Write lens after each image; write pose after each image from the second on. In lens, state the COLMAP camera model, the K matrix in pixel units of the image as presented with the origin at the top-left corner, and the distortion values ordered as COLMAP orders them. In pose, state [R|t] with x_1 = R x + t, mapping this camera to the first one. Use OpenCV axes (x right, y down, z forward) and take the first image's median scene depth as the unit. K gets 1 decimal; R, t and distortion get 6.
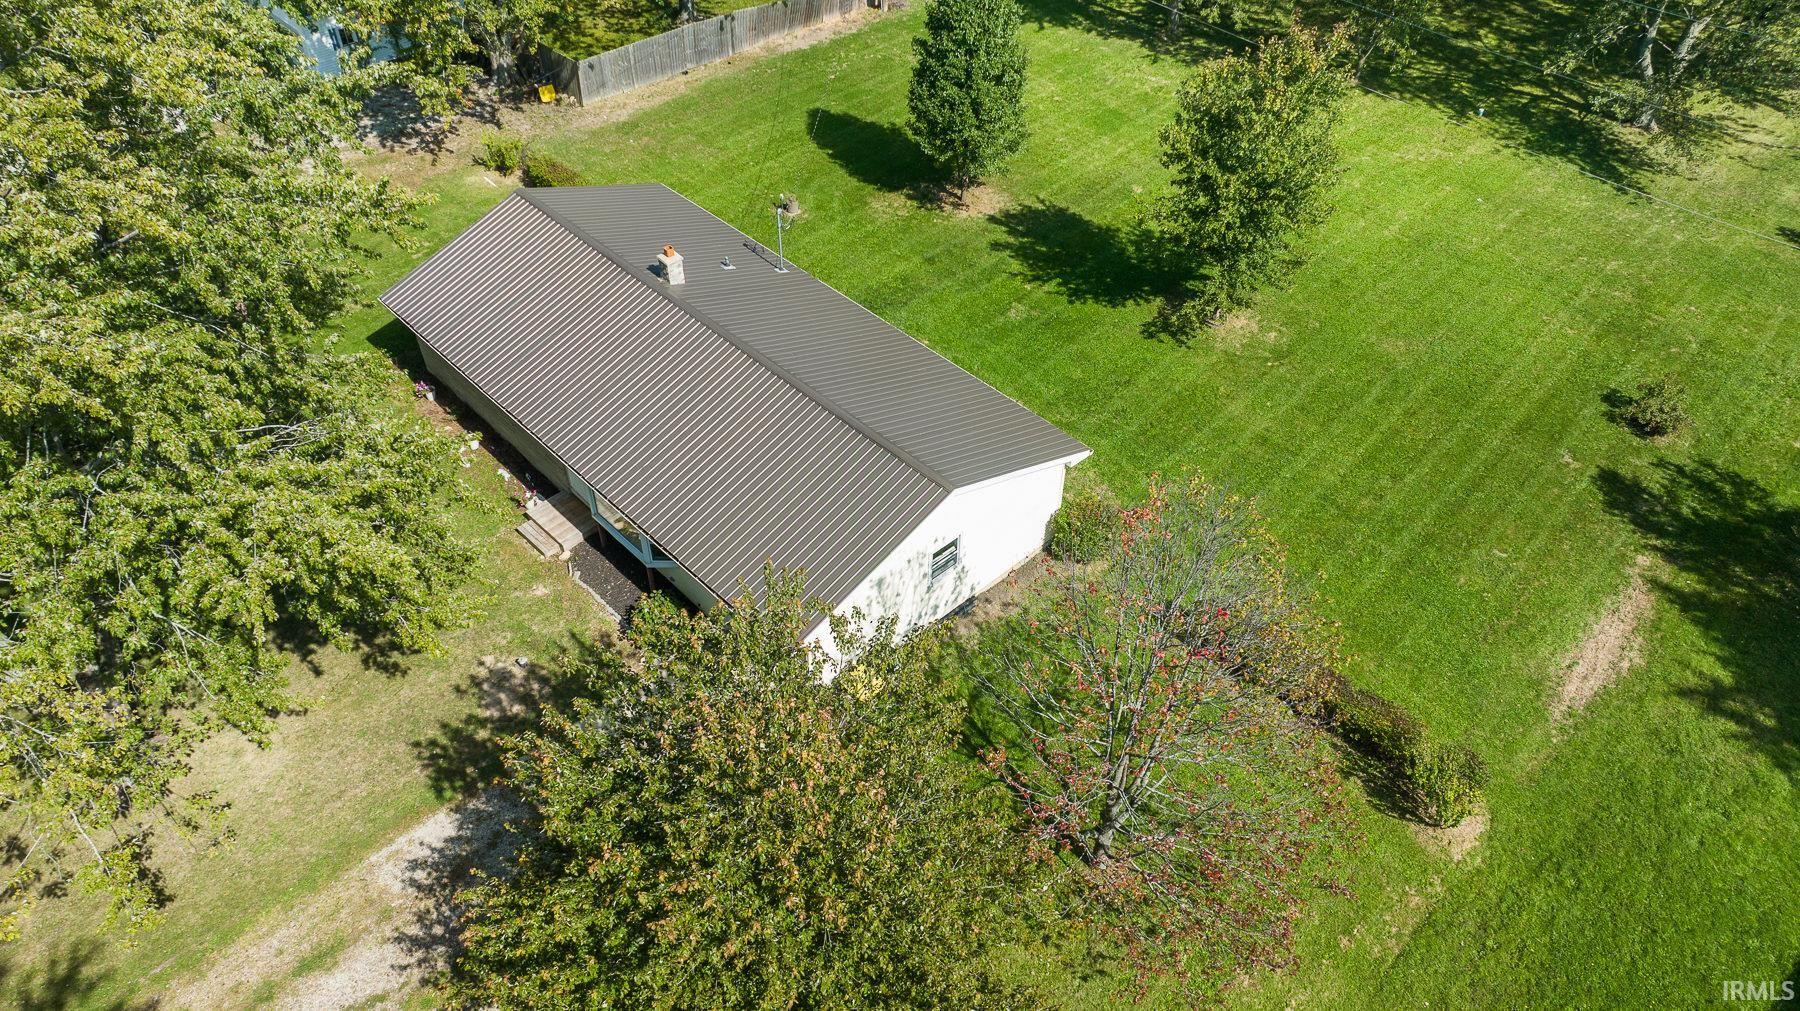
lens RADIAL K [[1180.6, 0, 900.0], [0, 1180.6, 505.5], [0, 0, 1]] dist [0.001570, 0.000686]
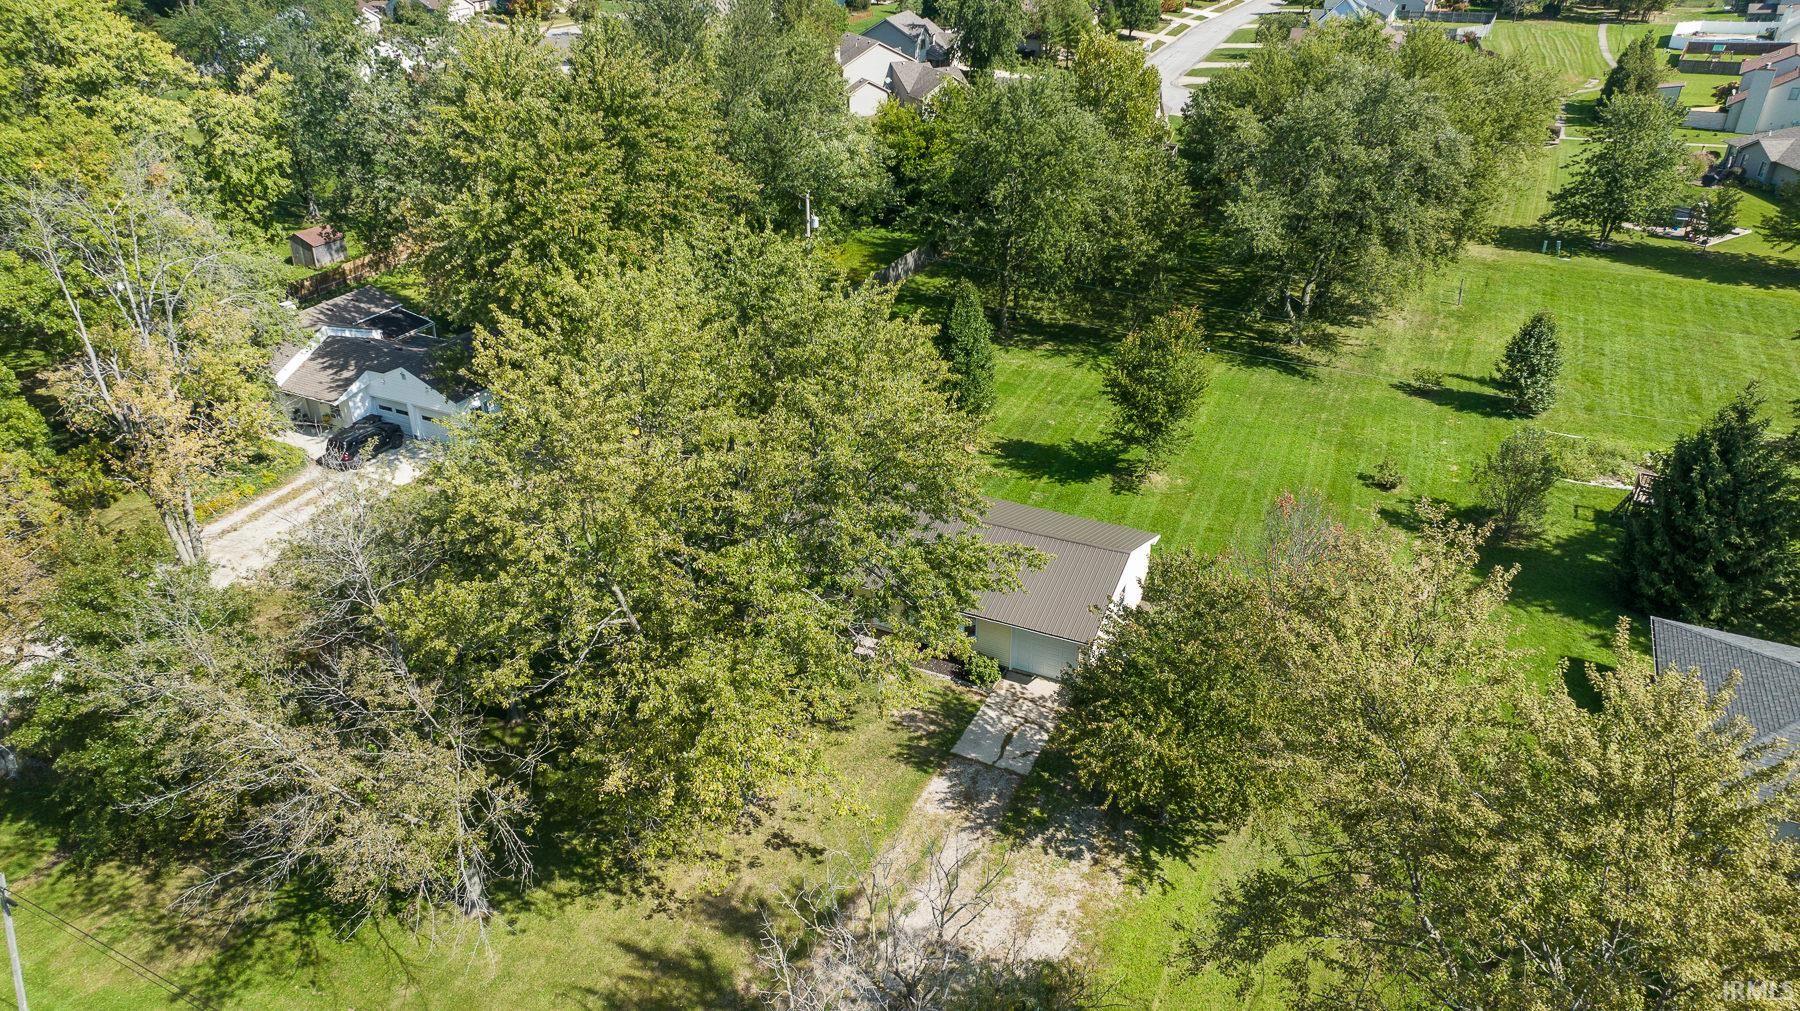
lens RADIAL K [[1180.6, 0, 900.0], [0, 1180.6, 505.5], [0, 0, 1]] dist [0.001570, 0.000686]
pose [[0.937253, -0.174866, 0.301628, -0.647903], [0.246766, 0.943870, -0.219582, 0.181571], [-0.246300, 0.280235, 0.927795, -0.523045]]
